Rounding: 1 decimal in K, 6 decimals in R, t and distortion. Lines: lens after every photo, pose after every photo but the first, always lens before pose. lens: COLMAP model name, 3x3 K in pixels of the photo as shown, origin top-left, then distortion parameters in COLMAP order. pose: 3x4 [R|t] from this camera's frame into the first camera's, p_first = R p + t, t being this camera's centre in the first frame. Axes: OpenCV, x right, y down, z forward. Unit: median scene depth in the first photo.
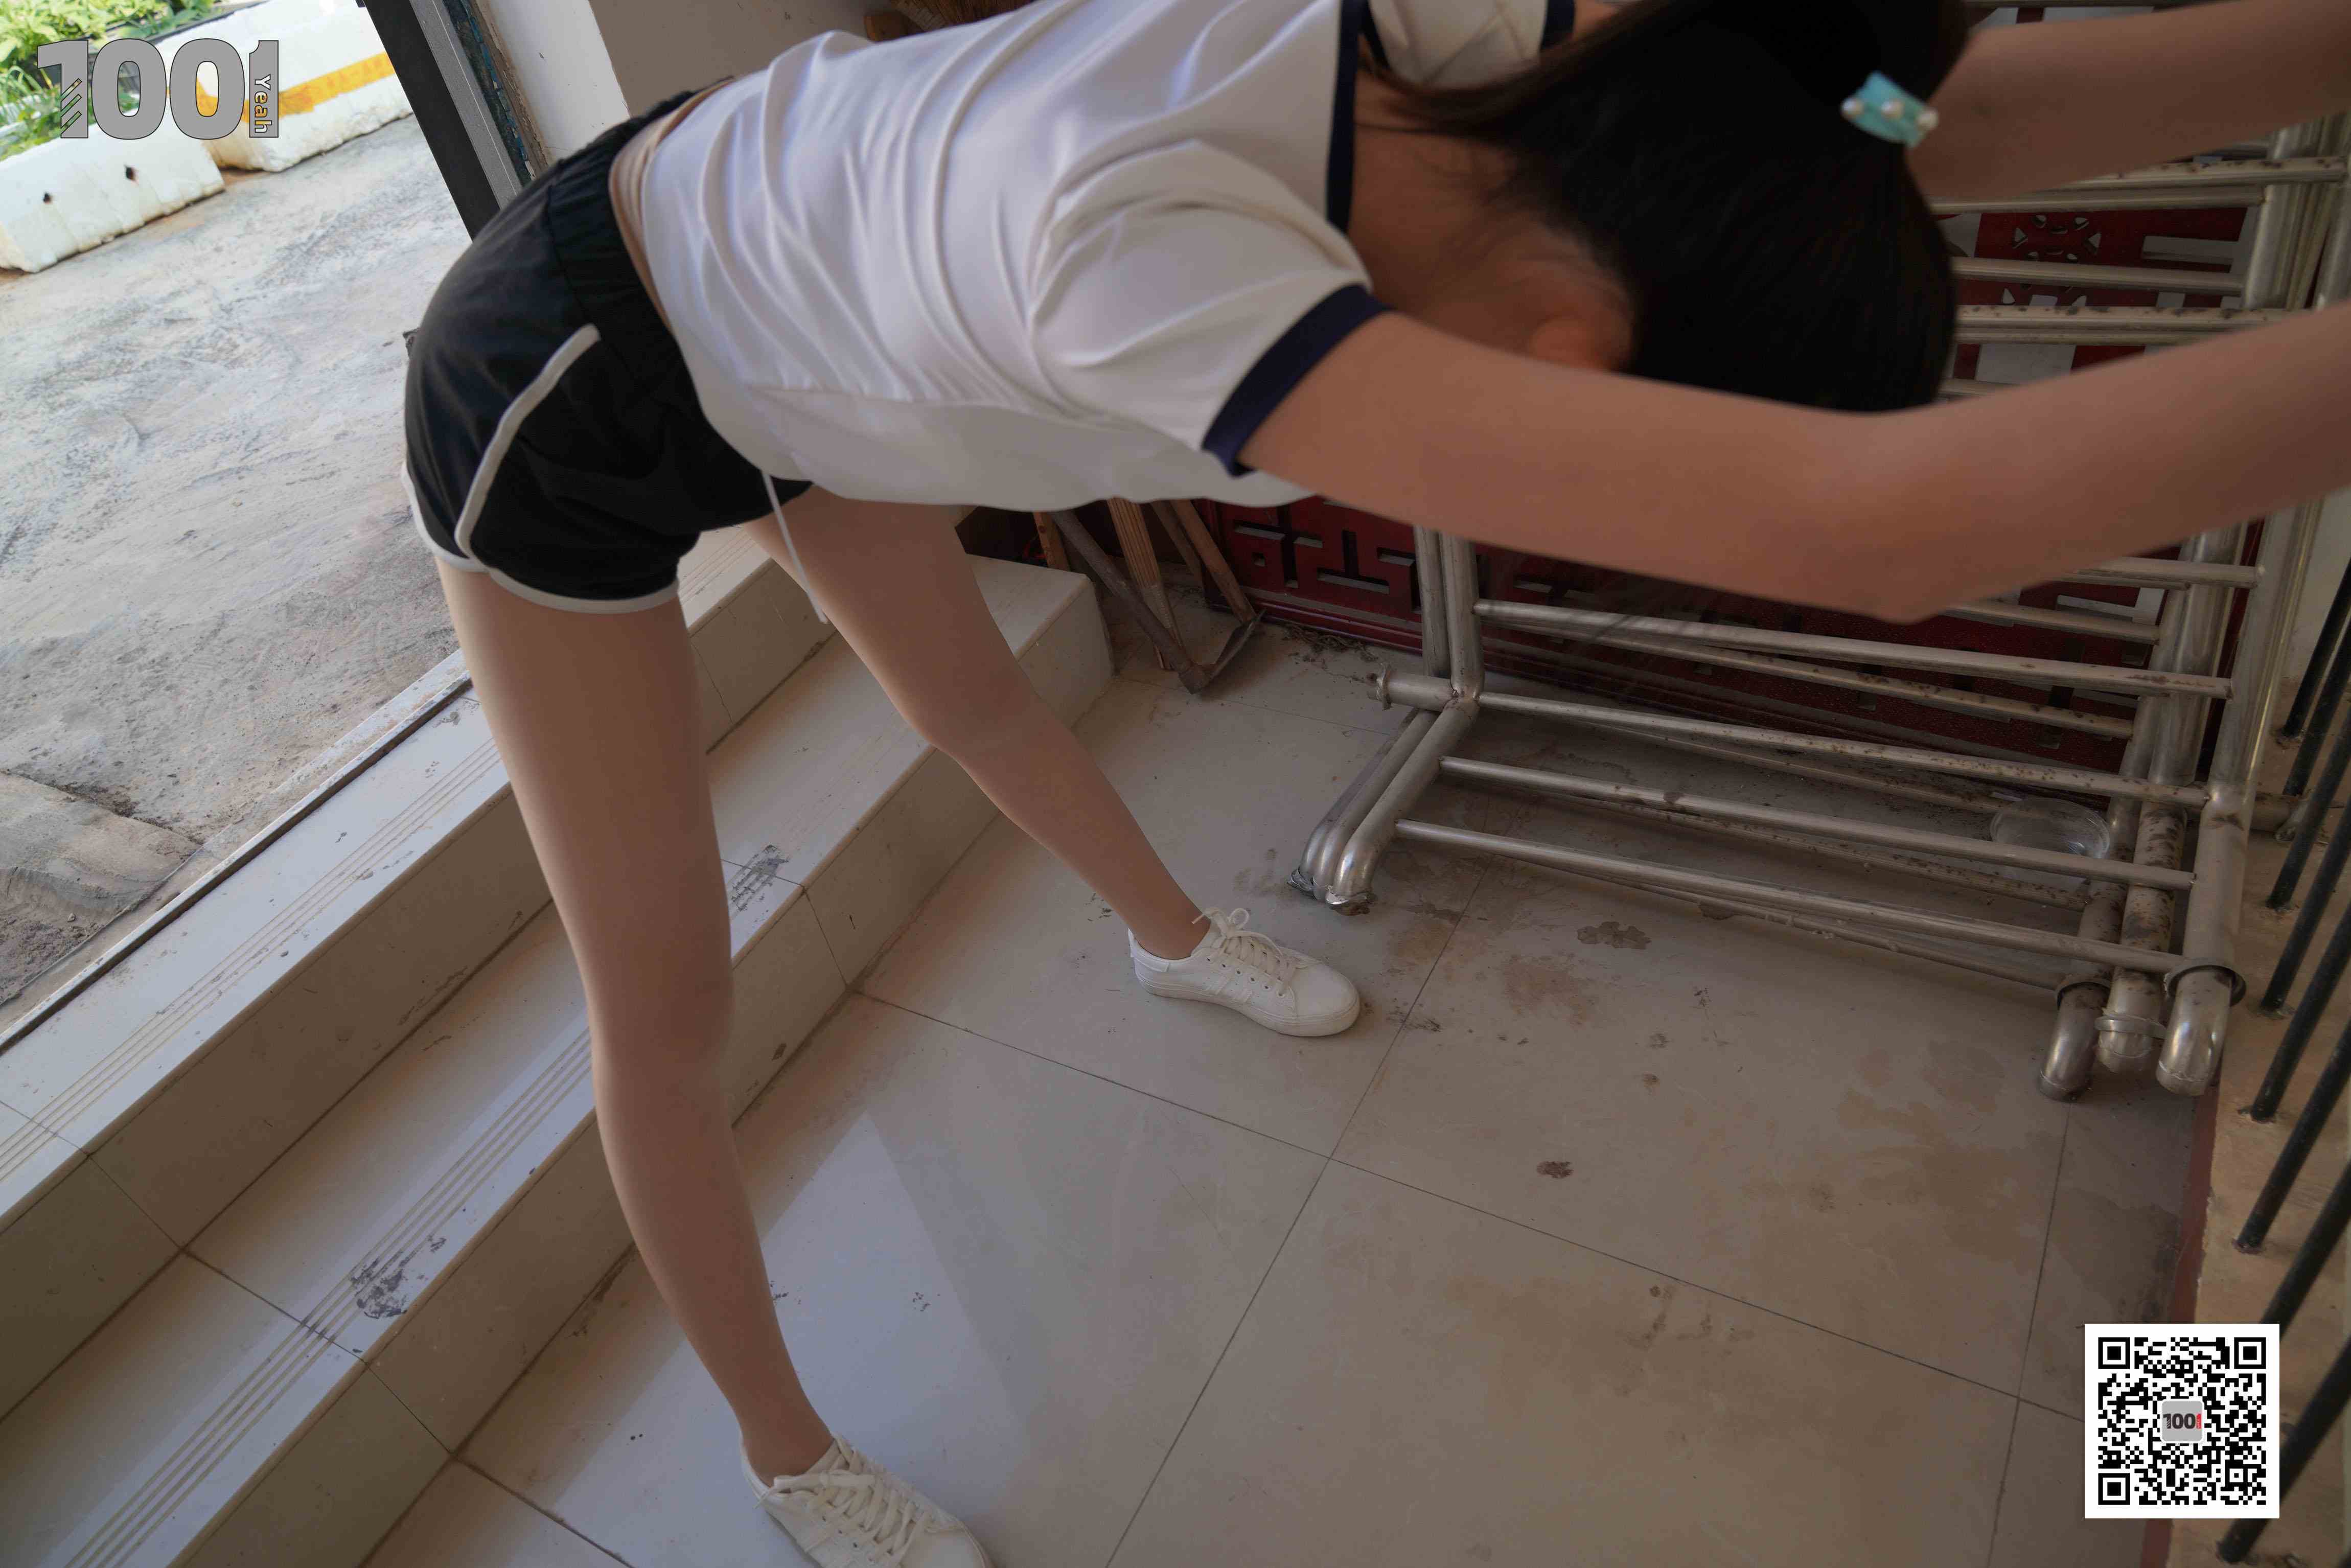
lens RADIAL K [[1597.0, 0, 1163.4], [0, 1597.0, 785.9], [0, 0, 1]] dist [-0.036546, 0.028773]
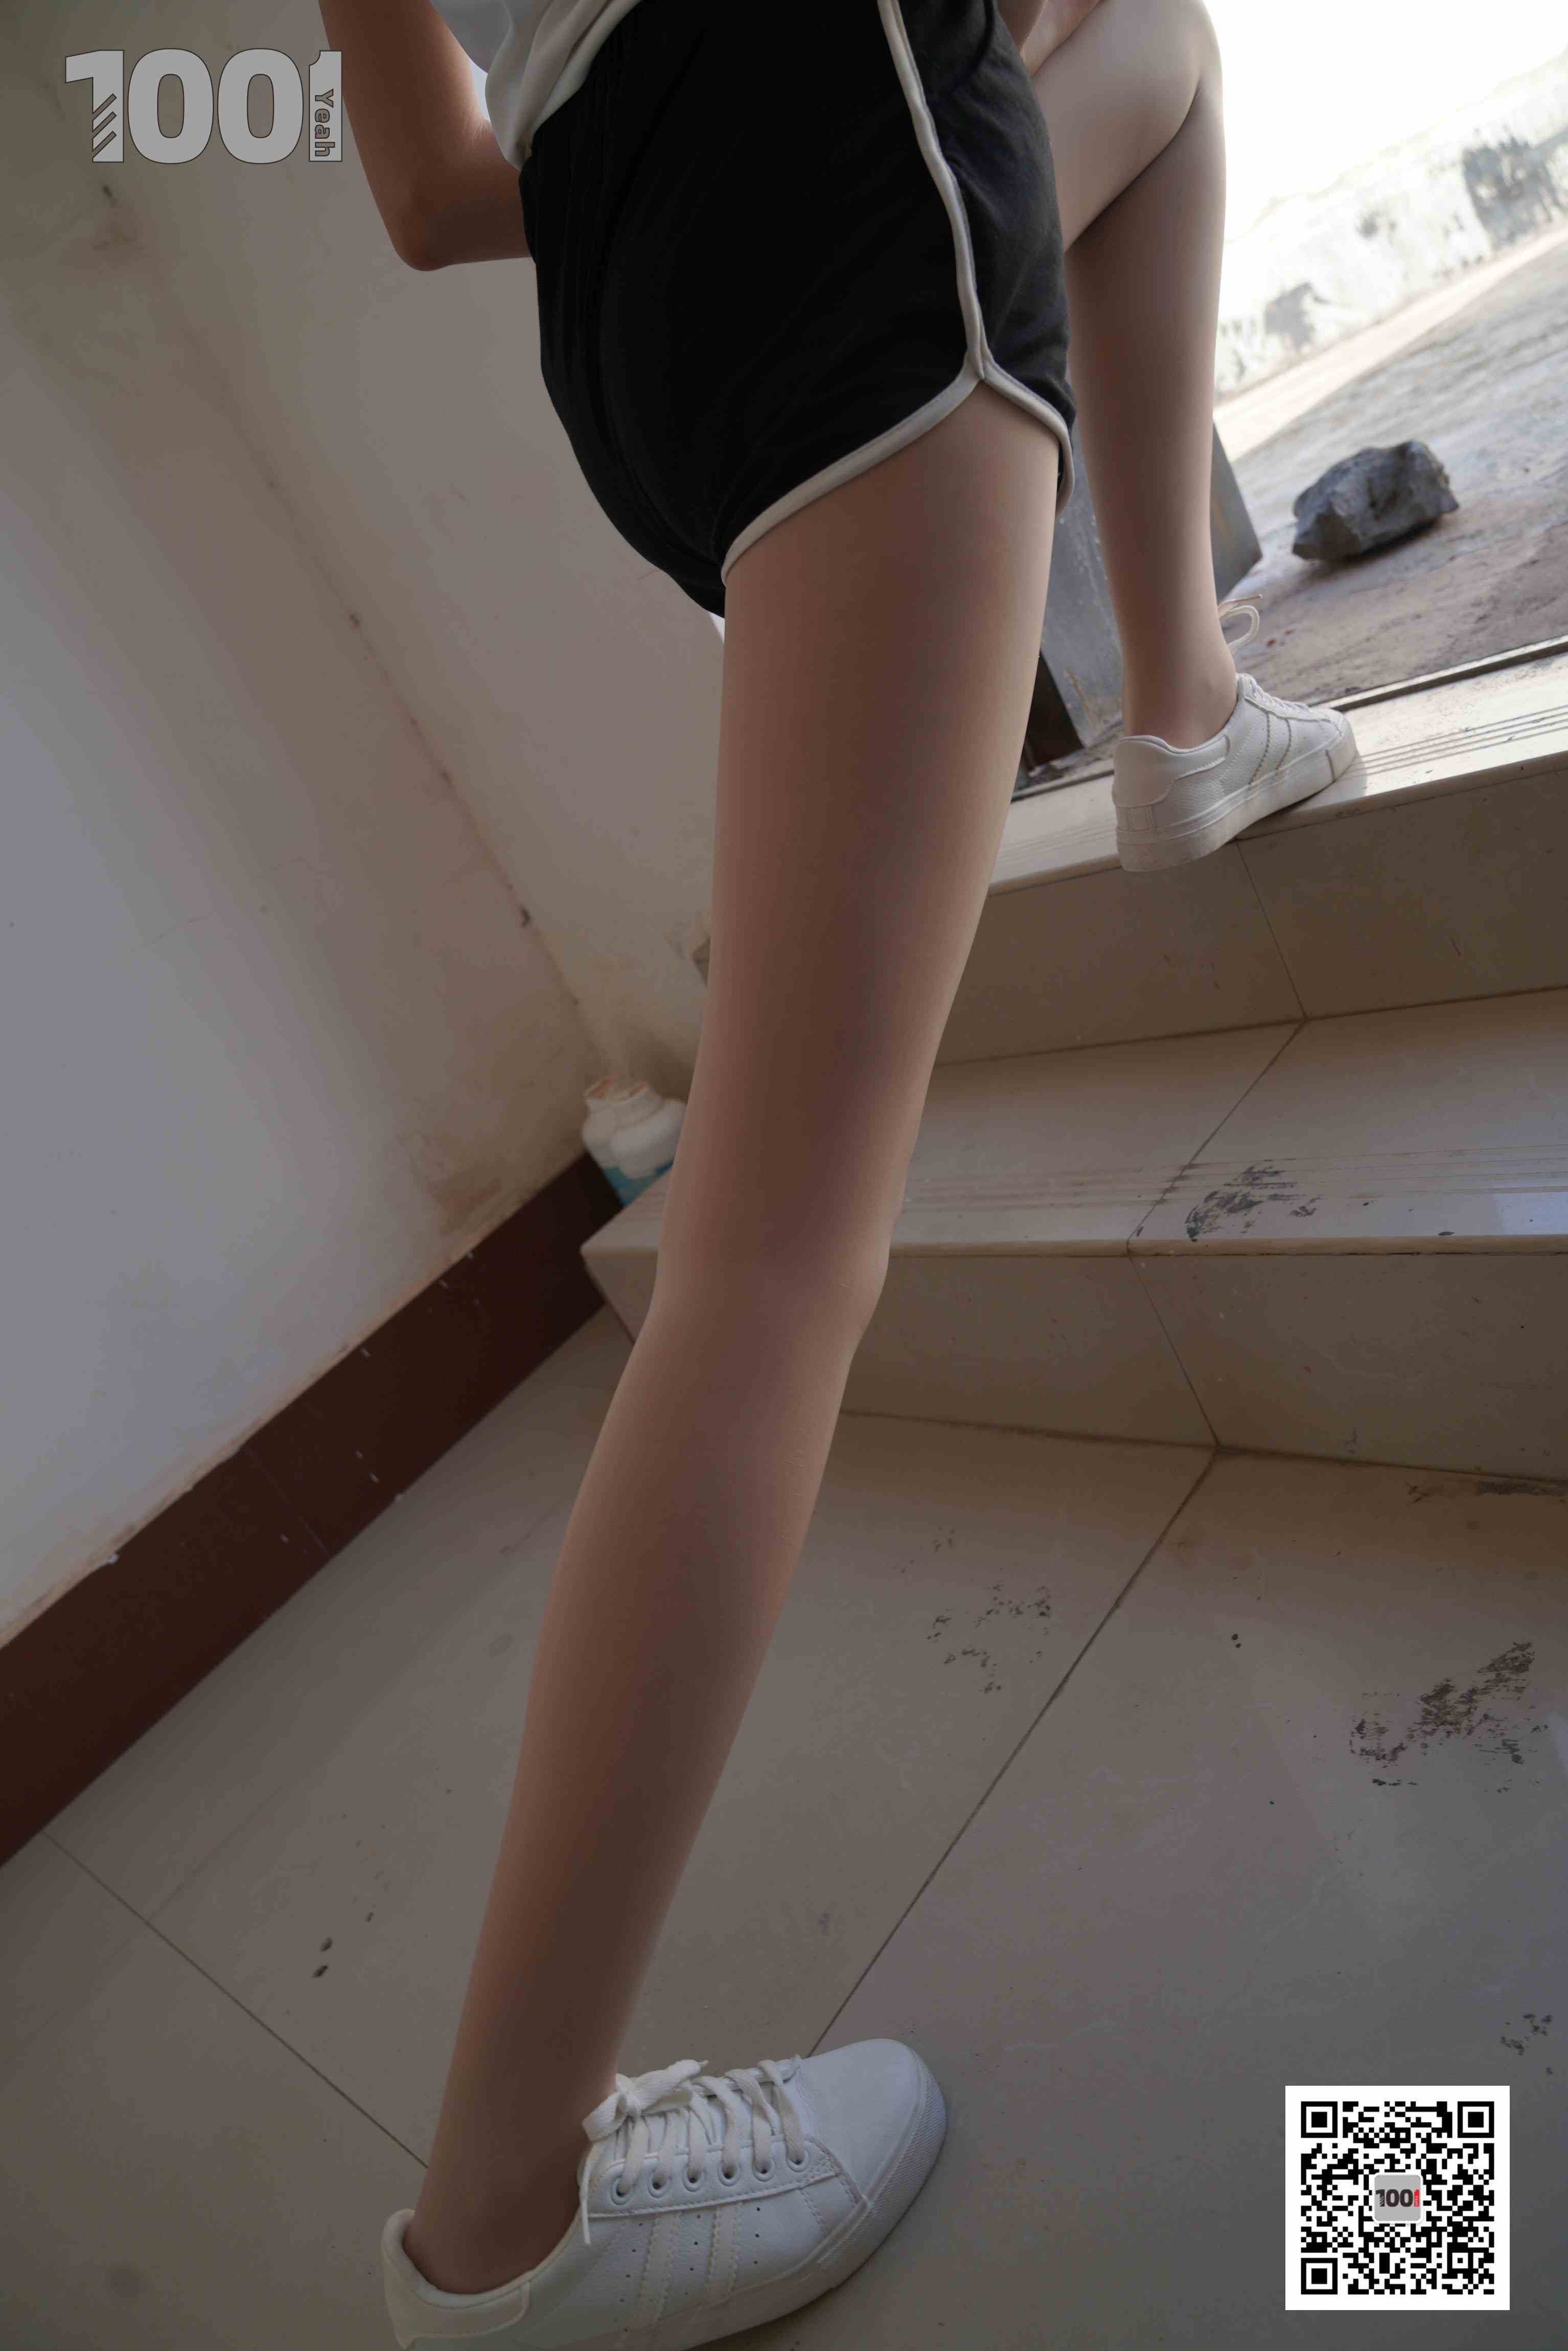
lens RADIAL K [[1605.3, 0, 767.8], [0, 1605.3, 1172.6], [0, 0, 1]] dist [-0.044145, 0.030879]
pose [[-0.131321, 0.606947, -0.783818, 0.059613], [-0.194853, 0.759438, 0.620714, -0.068994], [0.972001, 0.234243, 0.018535, 0.618301]]
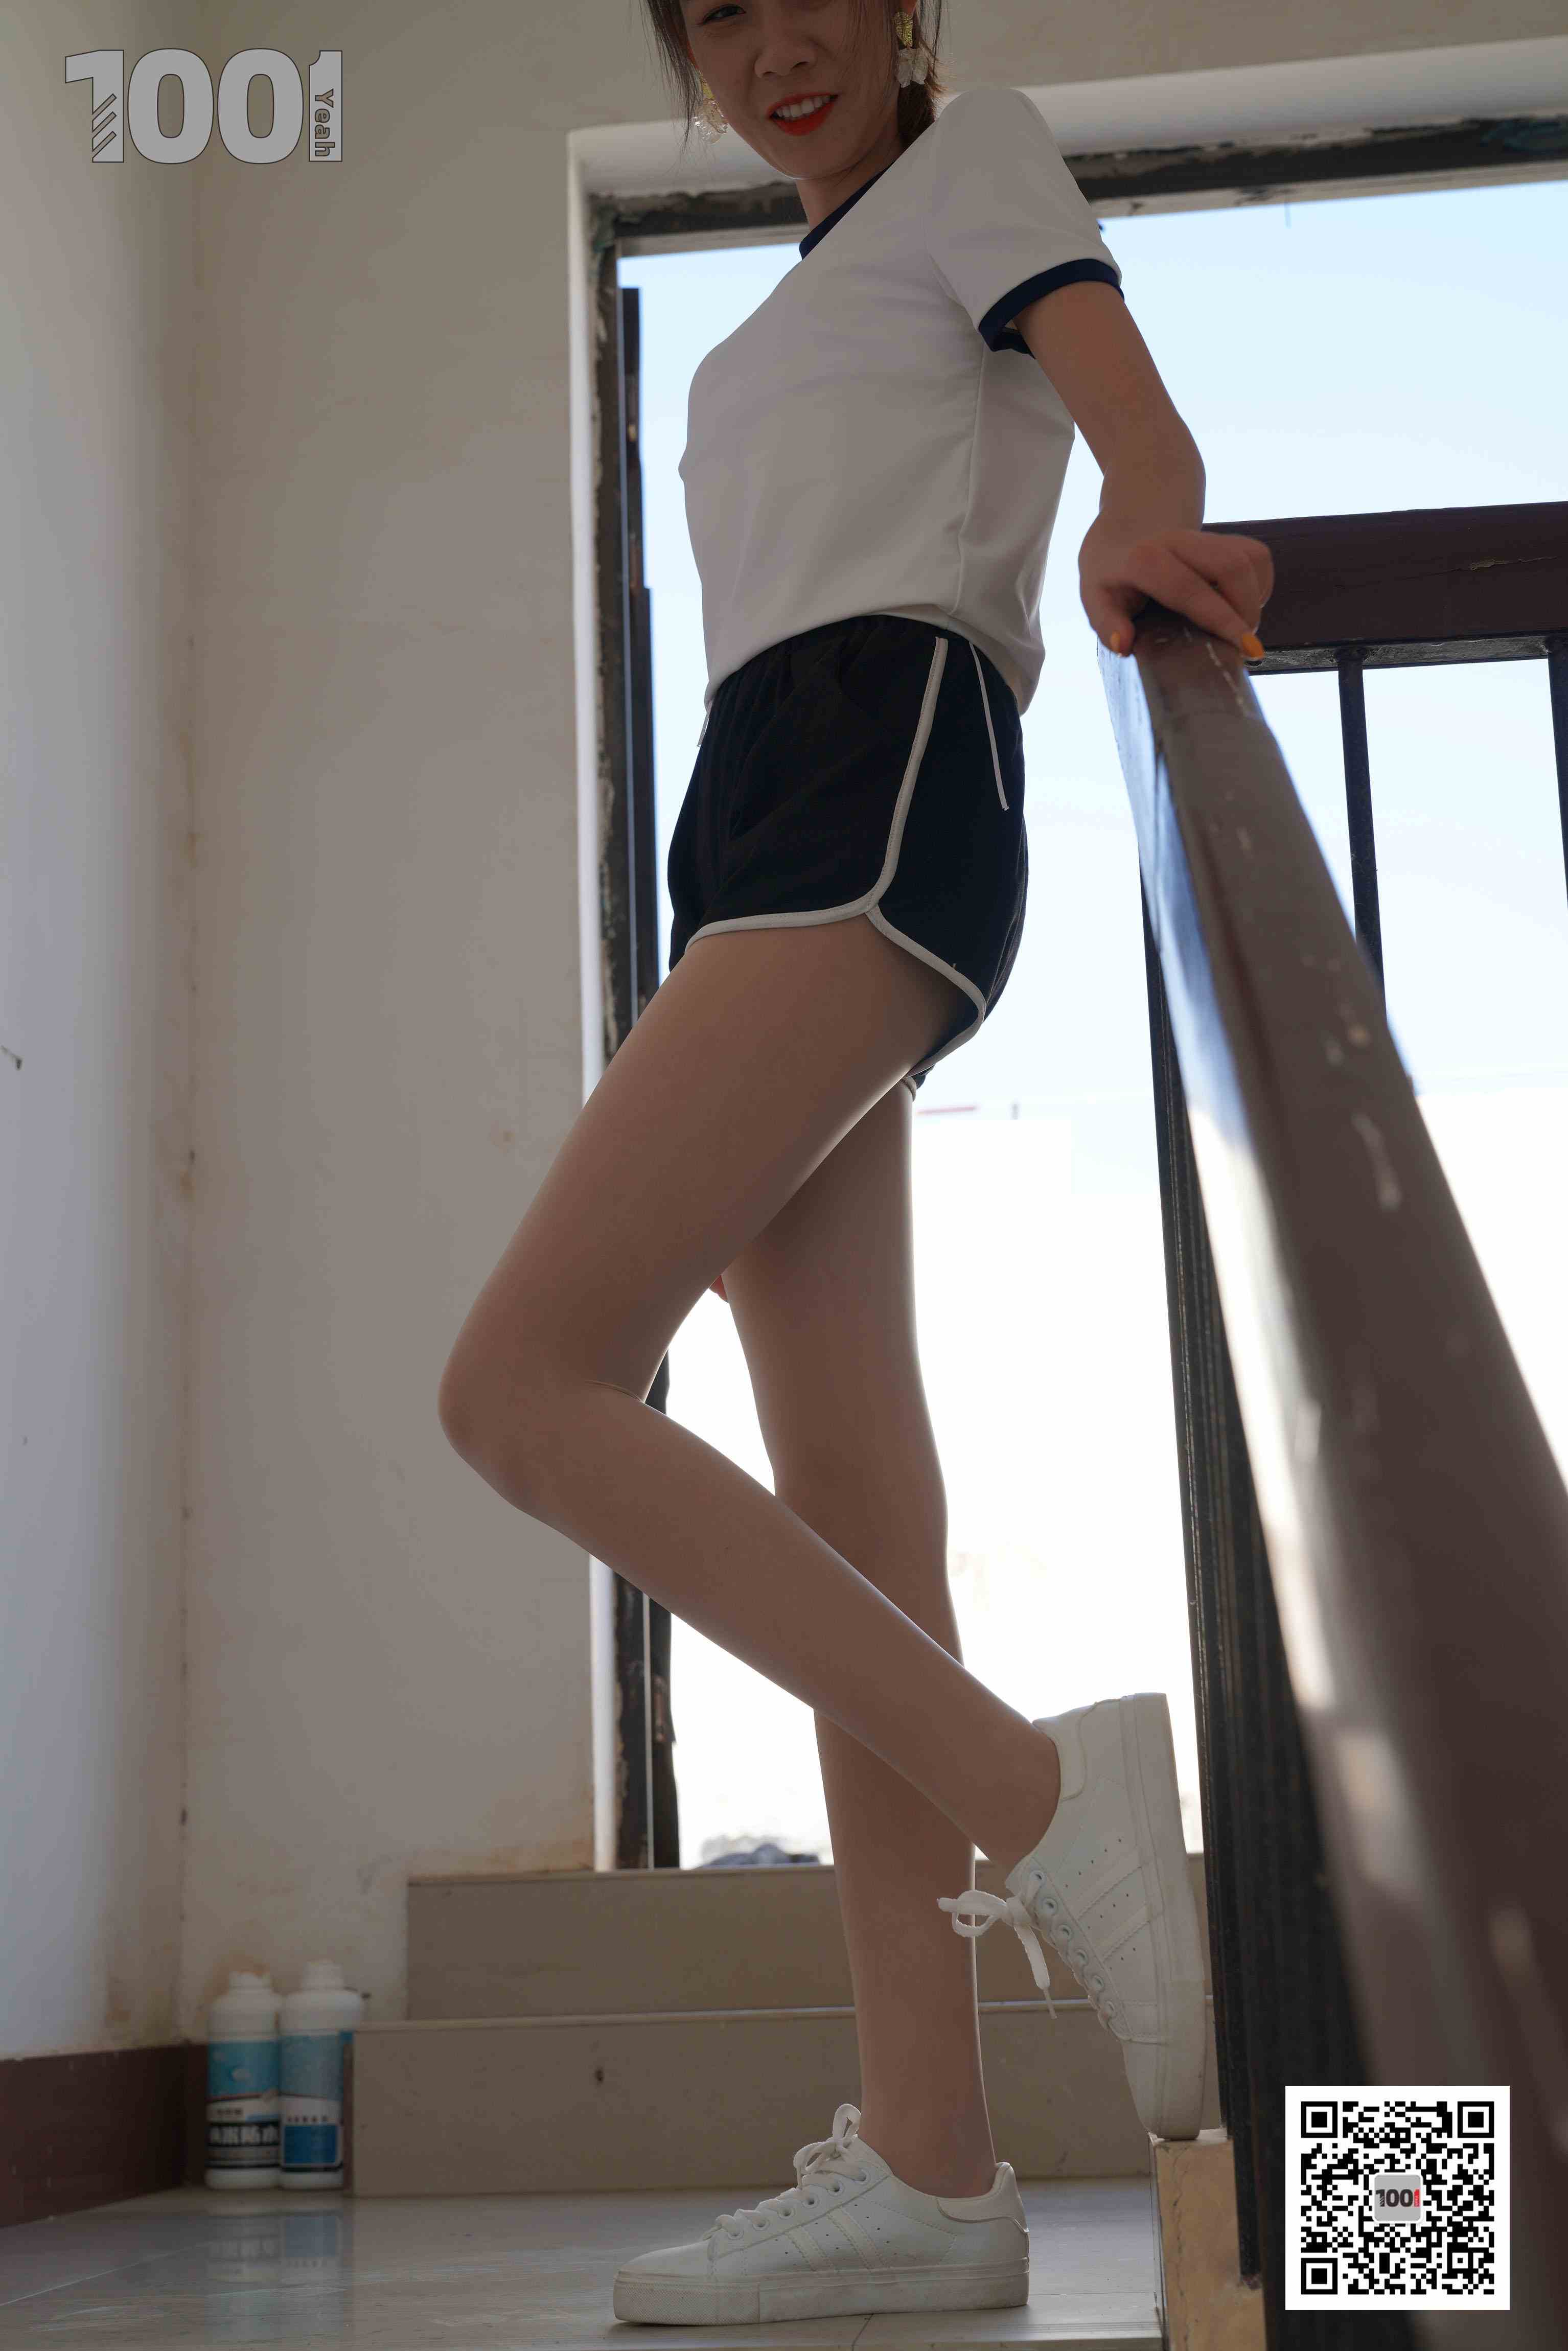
lens RADIAL K [[3318.4, 0, 785.6], [0, 3318.4, 1183.9], [0, 0, 1]] dist [-0.007457, 0.034457]
pose [[0.408831, -0.062189, -0.910489, 1.303548], [-0.621947, 0.711128, -0.327841, 0.616167], [0.667862, 0.700307, 0.252053, -0.098879]]
